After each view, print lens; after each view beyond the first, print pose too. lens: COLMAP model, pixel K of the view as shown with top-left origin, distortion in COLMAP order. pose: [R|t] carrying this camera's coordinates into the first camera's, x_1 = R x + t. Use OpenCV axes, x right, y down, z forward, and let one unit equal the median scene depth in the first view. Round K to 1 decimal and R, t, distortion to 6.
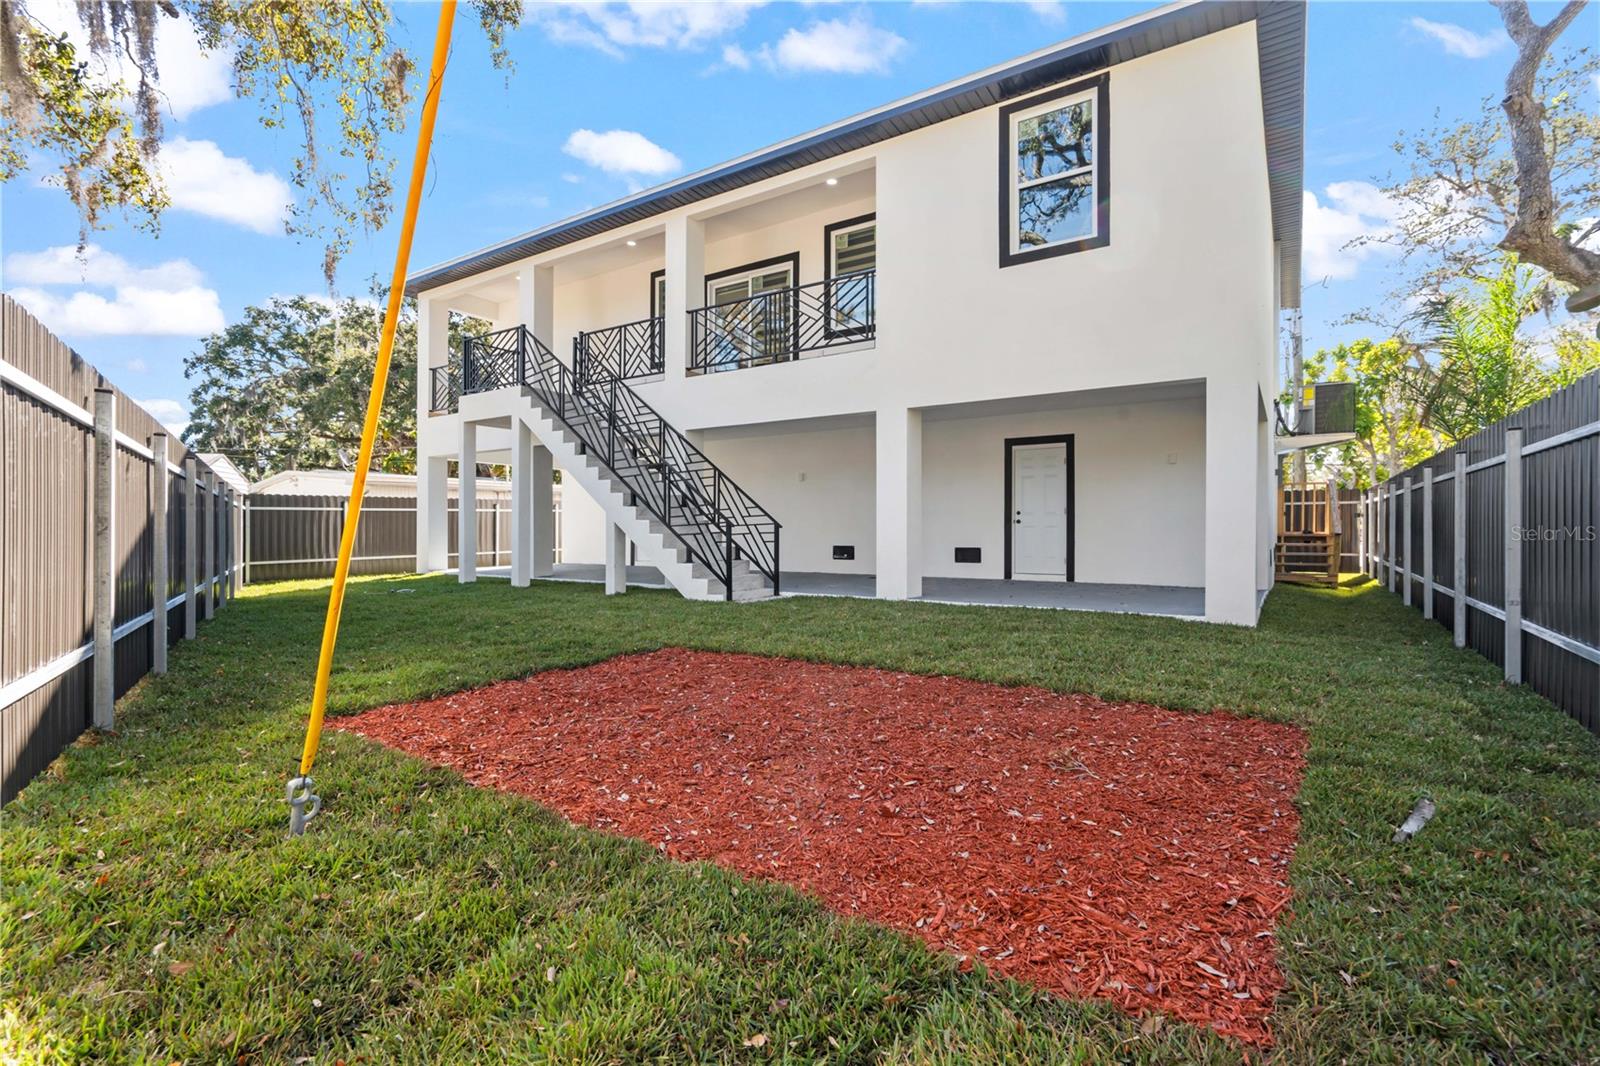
lens RADIAL K [[732.9, 0, 798.9], [0, 732.9, 524.9], [0, 0, 1]] dist [0.000682, 0.000177]
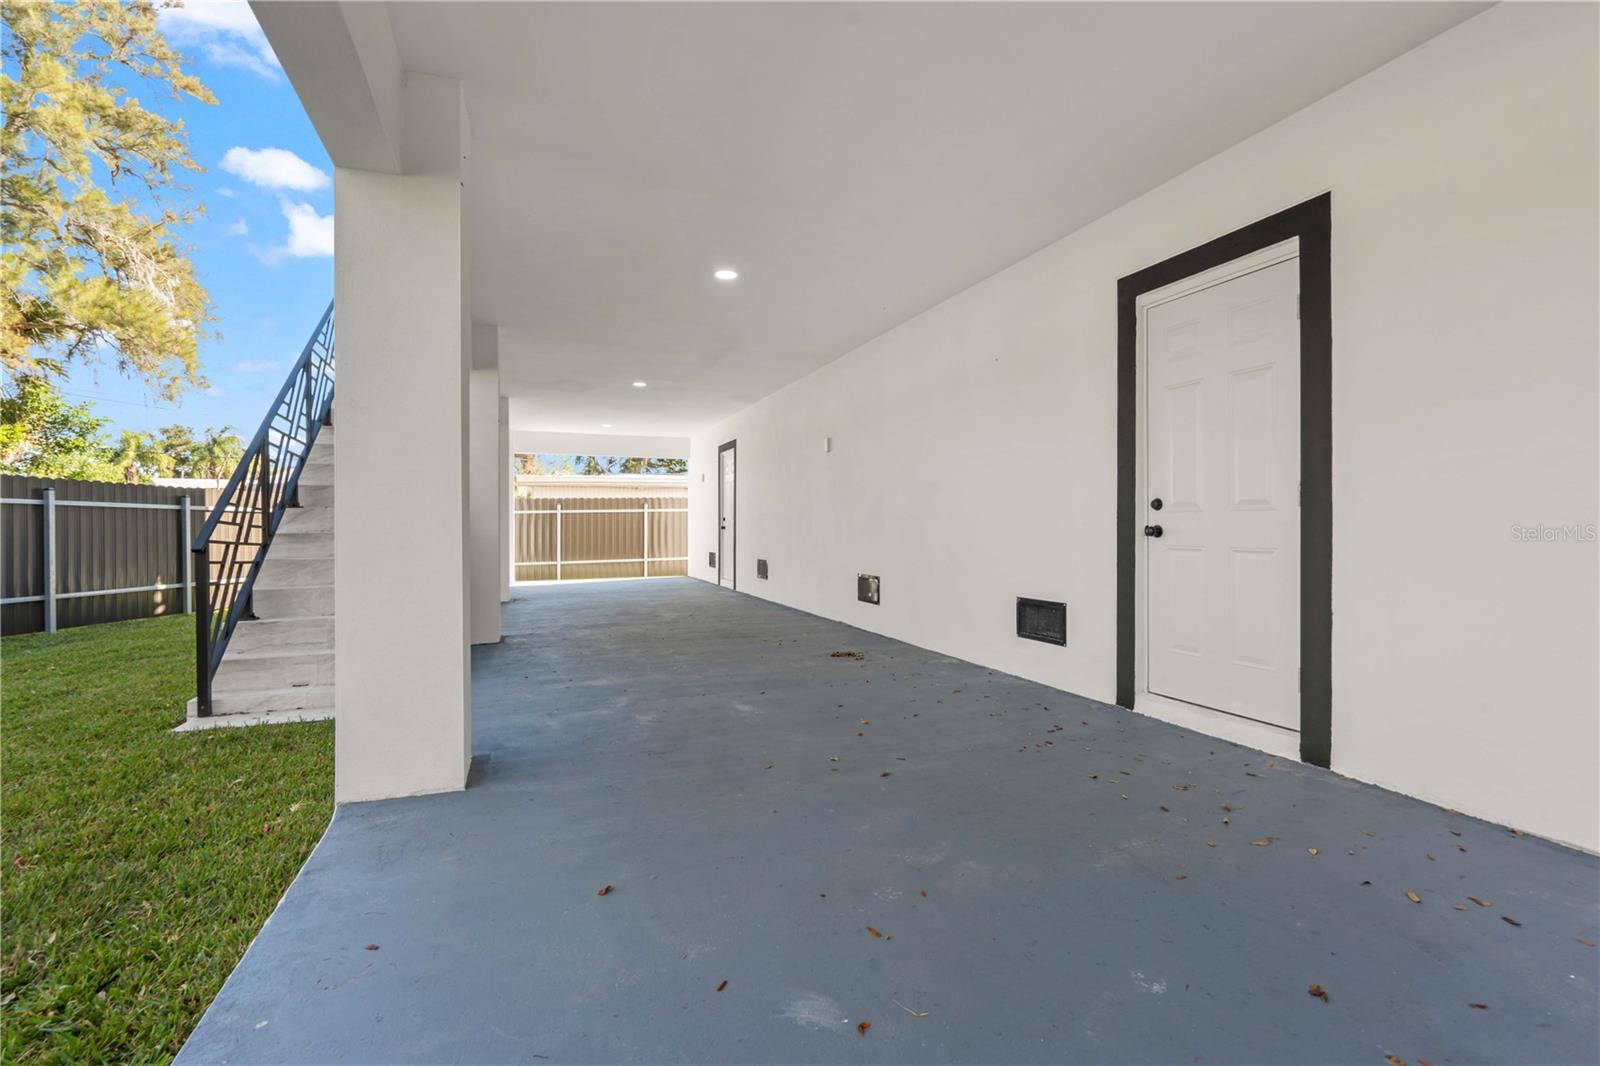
lens RADIAL K [[732.9, 0, 798.9], [0, 732.9, 524.9], [0, 0, 1]] dist [0.000682, 0.000177]
pose [[0.808963, -0.000389, -0.587859, 0.354604], [0.002838, 0.999991, 0.003244, -0.008761], [0.587853, -0.004293, 0.808957, 0.642777]]
